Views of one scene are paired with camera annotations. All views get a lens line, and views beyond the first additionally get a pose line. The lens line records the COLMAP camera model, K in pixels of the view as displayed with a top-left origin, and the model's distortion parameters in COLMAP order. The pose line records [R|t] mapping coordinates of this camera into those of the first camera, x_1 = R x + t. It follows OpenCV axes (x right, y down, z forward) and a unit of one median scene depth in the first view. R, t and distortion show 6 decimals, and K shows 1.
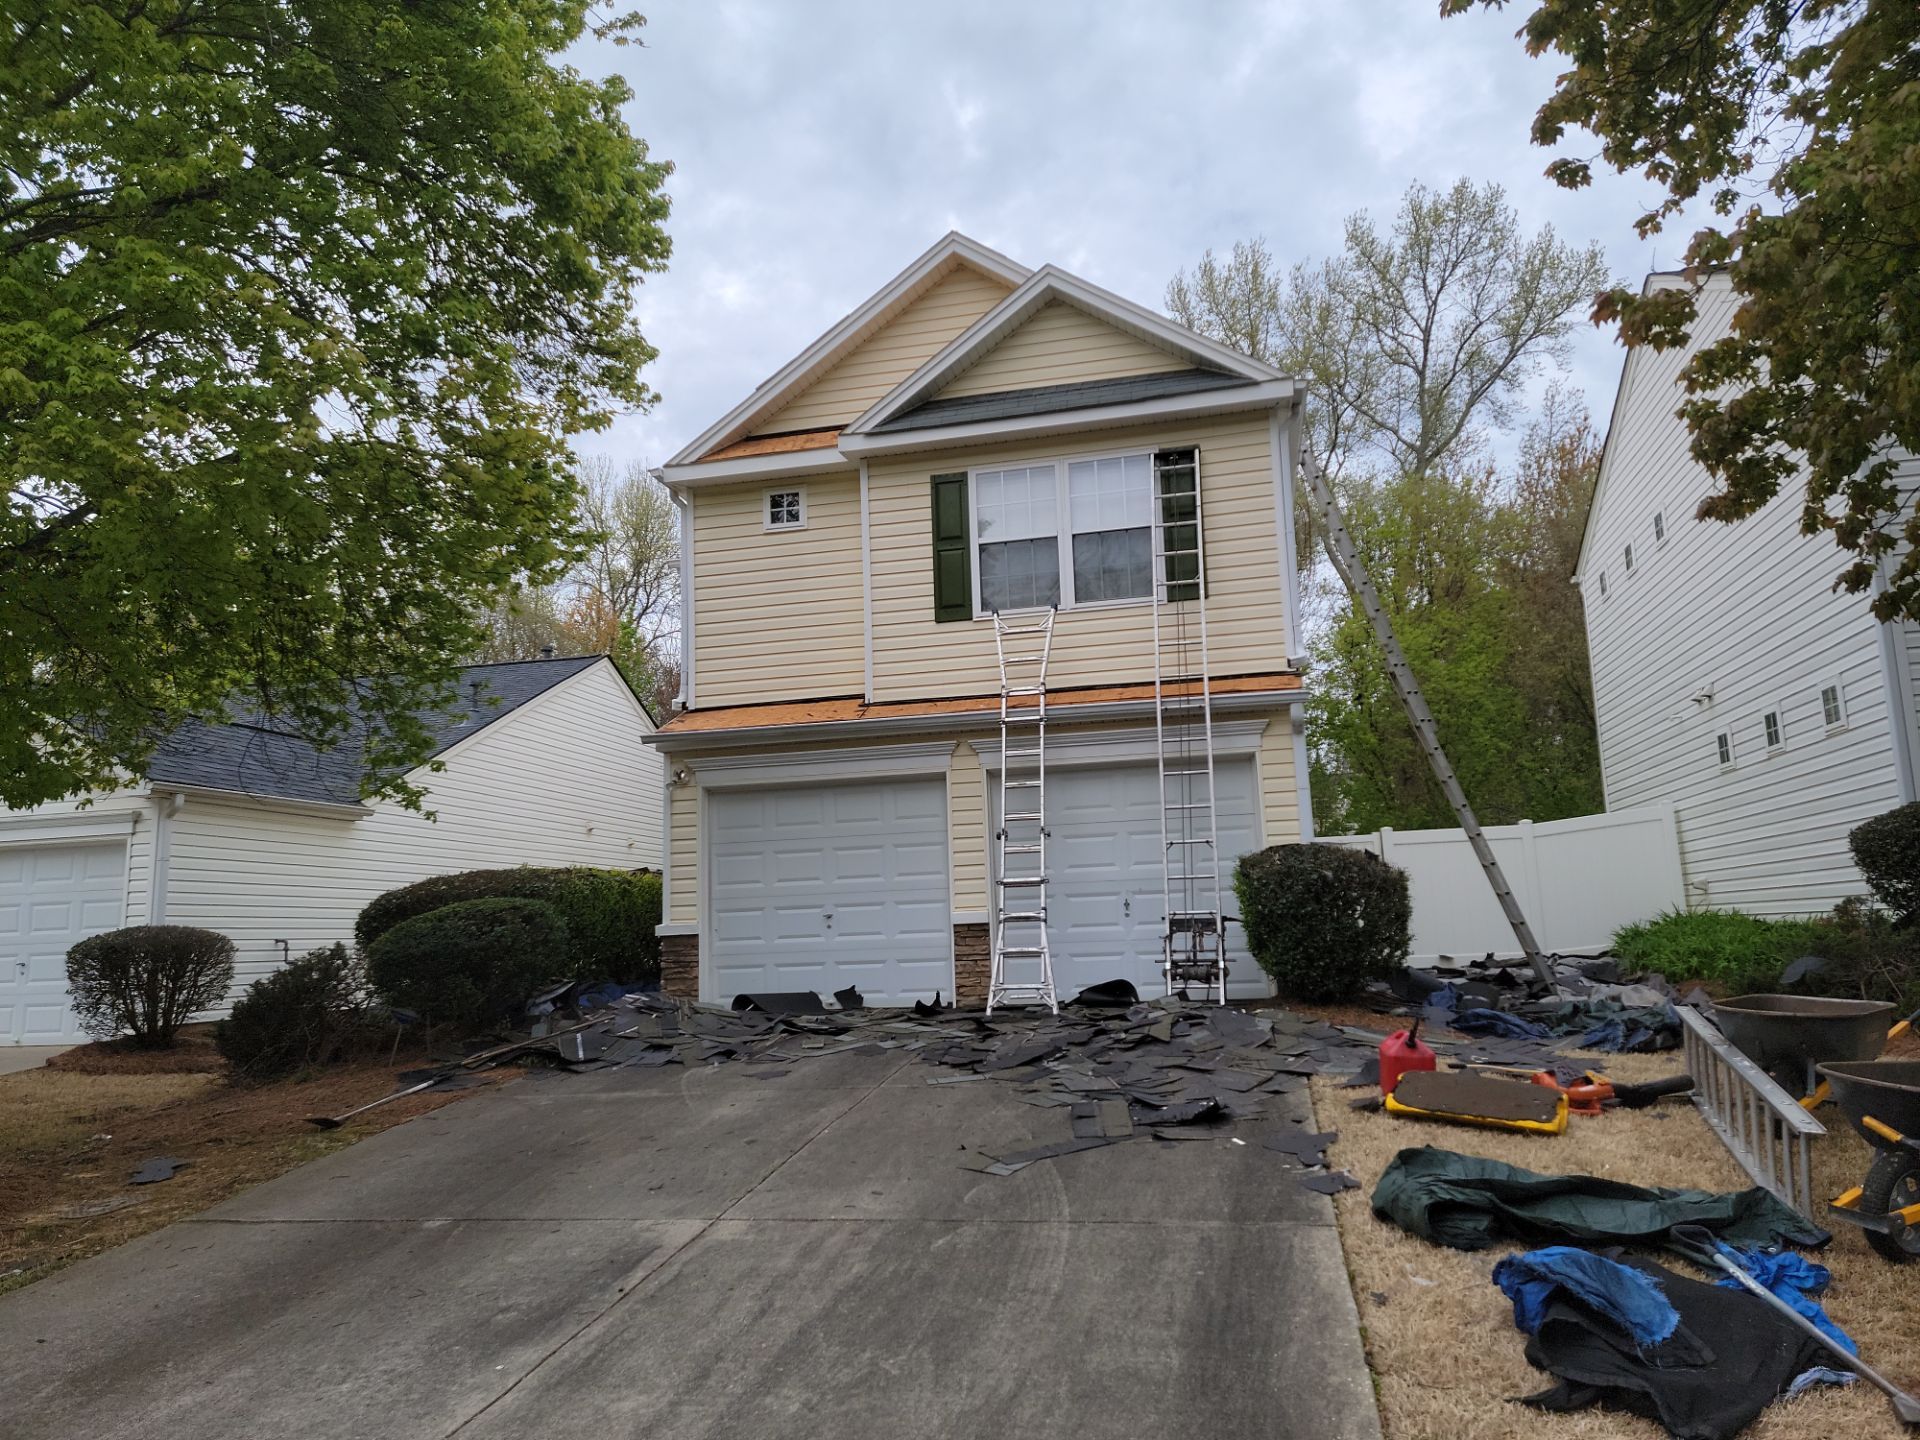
lens RADIAL K [[1351.7, 0, 960.0], [0, 1351.7, 720.0], [0, 0, 1]] dist [0.069436, -0.002500]
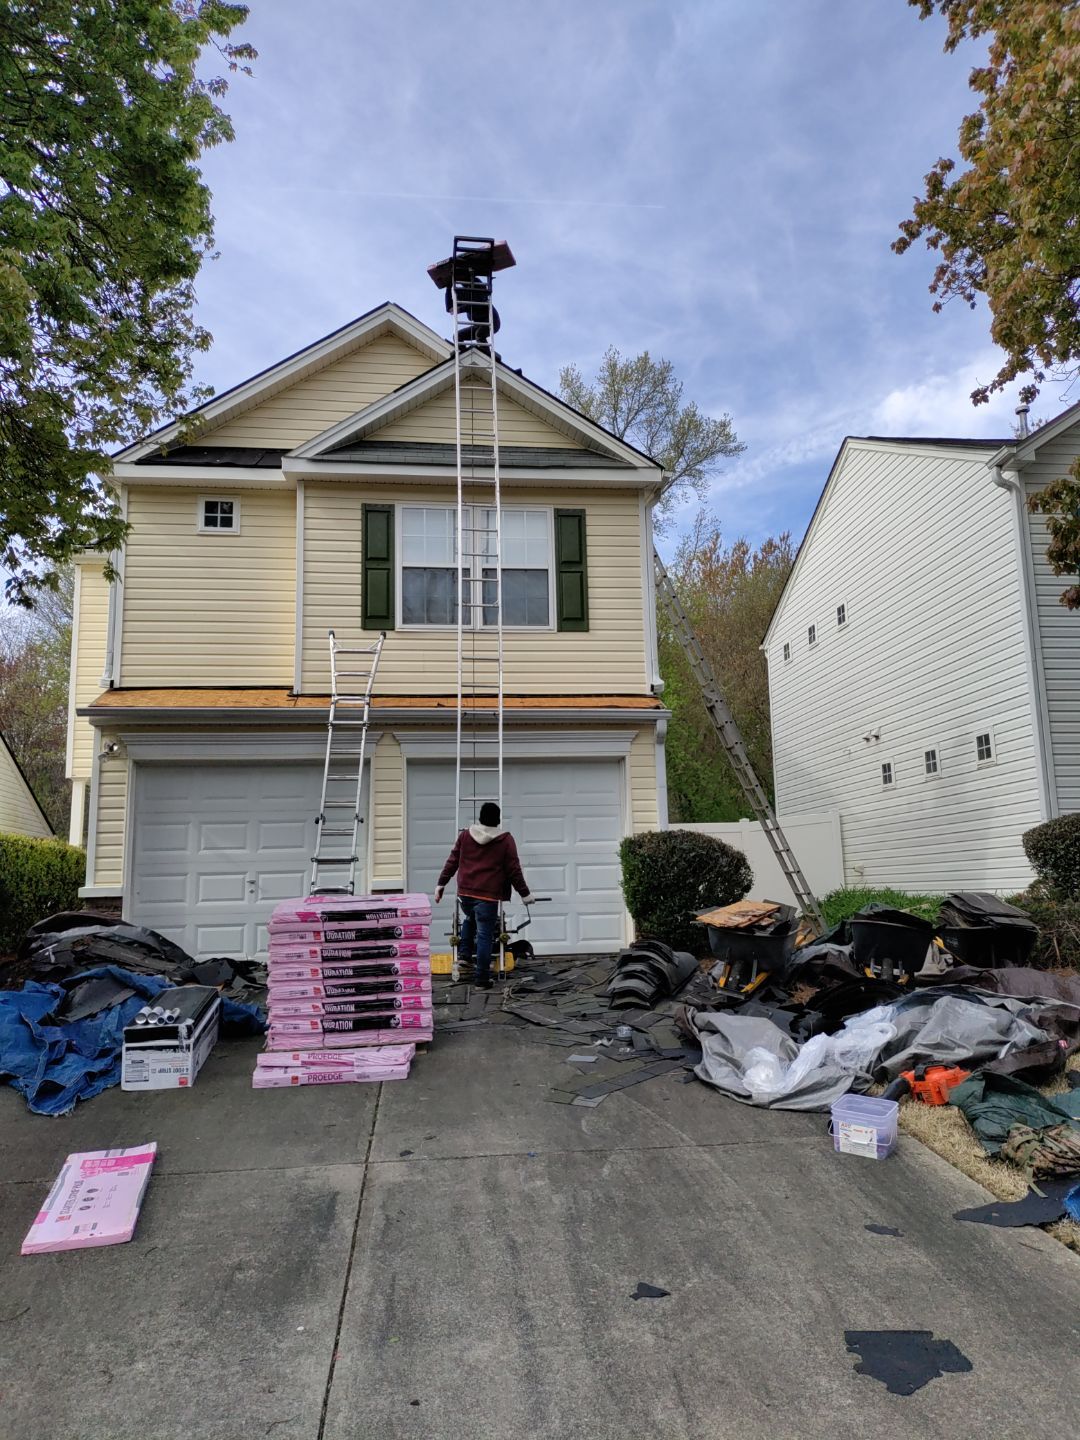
lens RADIAL K [[1070.1, 0, 563.5], [0, 1070.1, 708.2], [0, 0, 1]] dist [0.036718, 0.000065]
pose [[0.937069, 0.073656, 0.341285, -0.164495], [-0.065400, 0.997222, -0.035651, 0.016875], [-0.342963, 0.011087, 0.939283, 0.078715]]
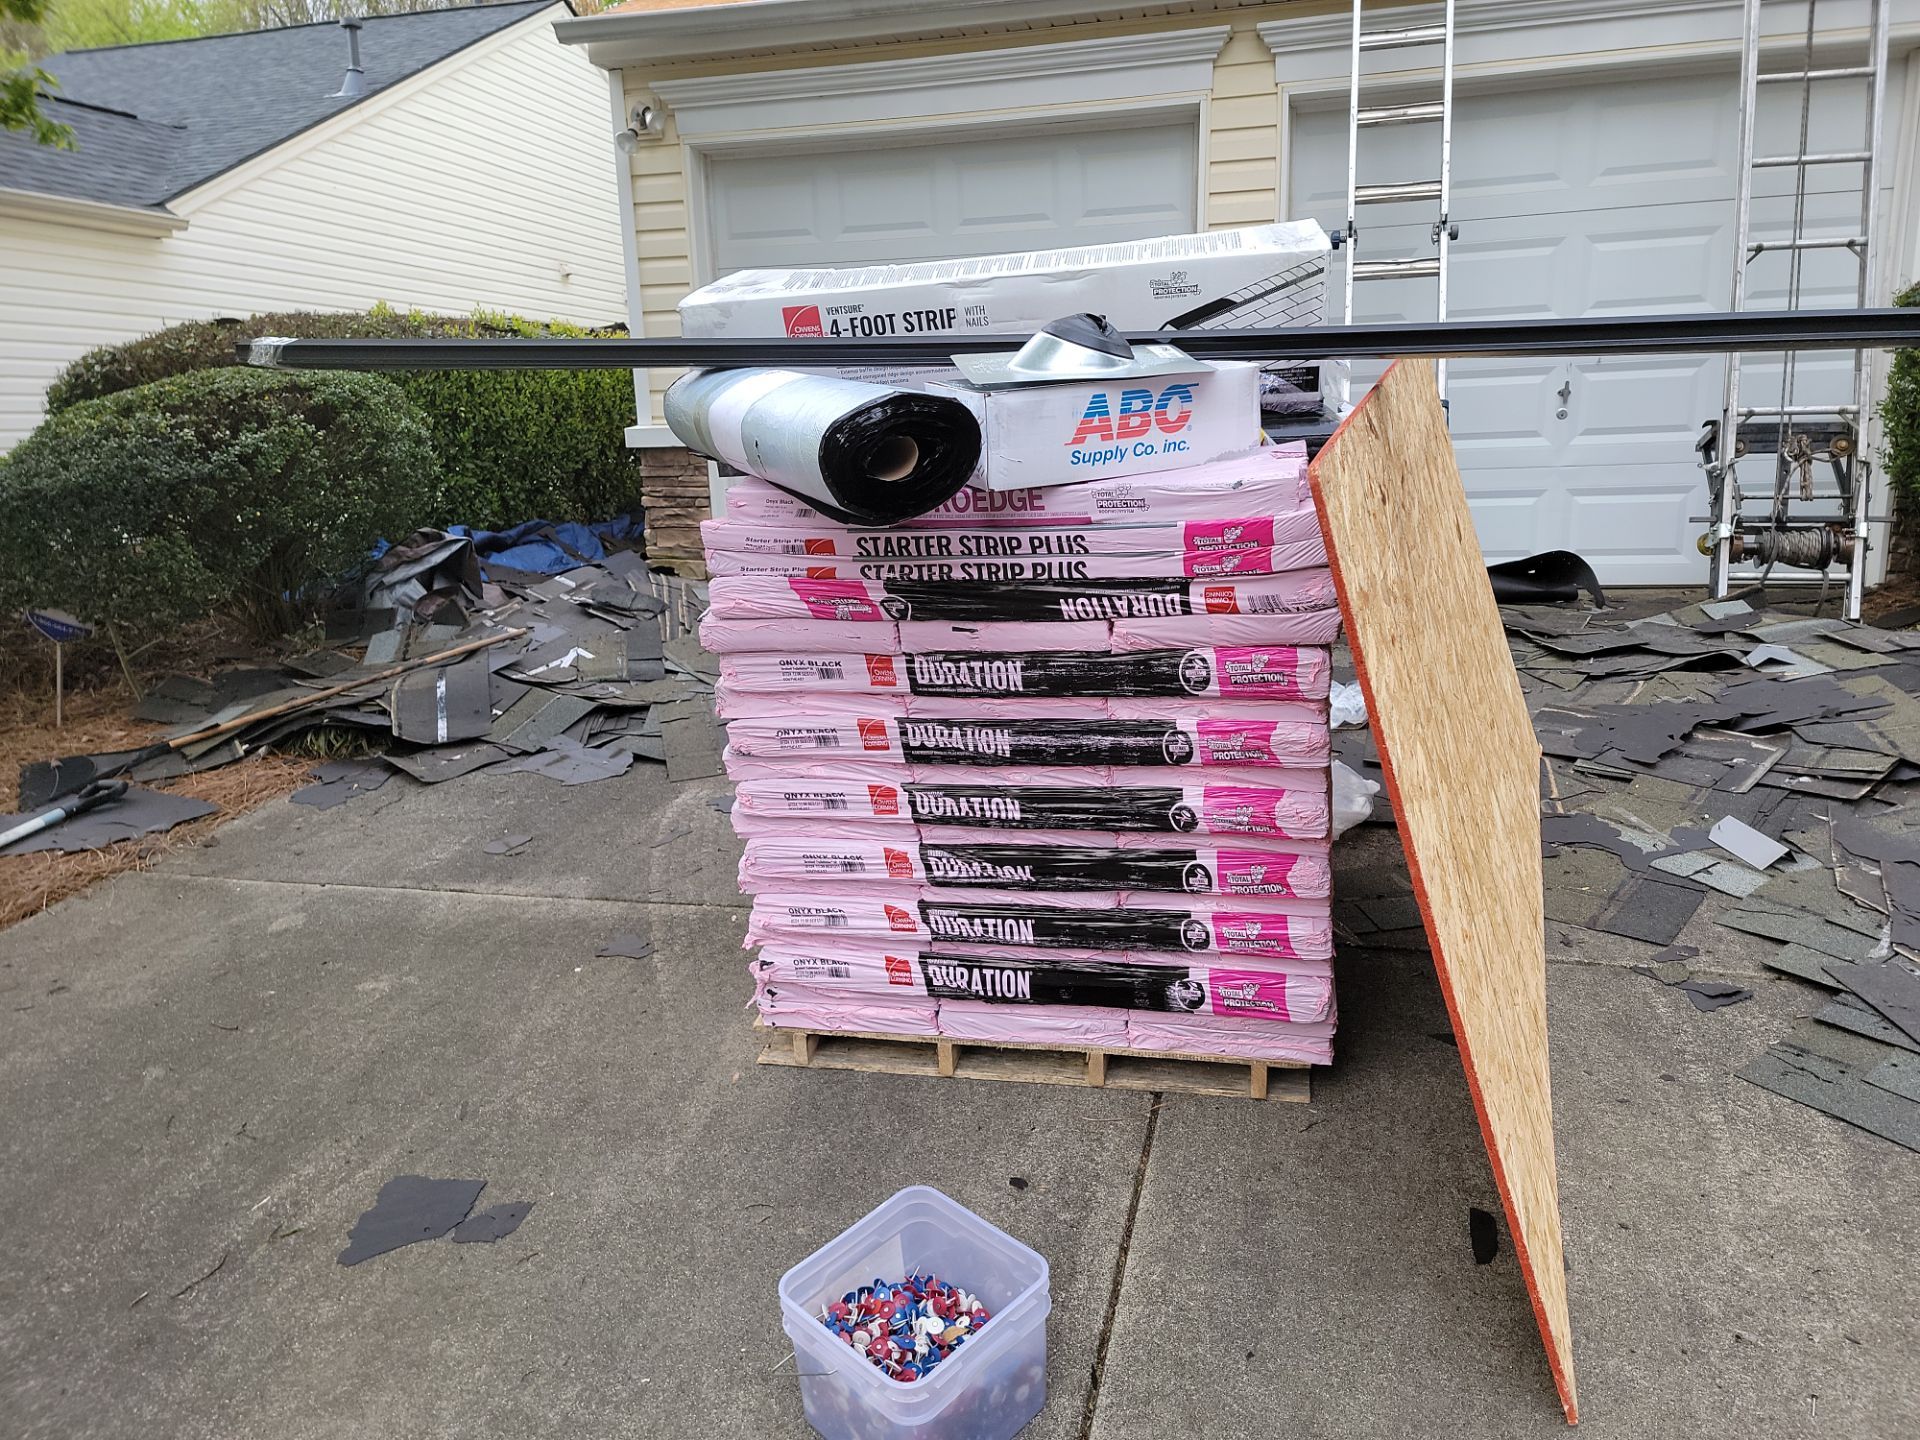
lens RADIAL K [[1351.7, 0, 960.0], [0, 1351.7, 720.0], [0, 0, 1]] dist [0.069436, -0.002500]
pose [[0.999508, 0.013946, -0.028111, -0.074393], [-0.002696, 0.930669, 0.365852, 0.060947], [0.031264, -0.365596, 0.930249, 0.457373]]
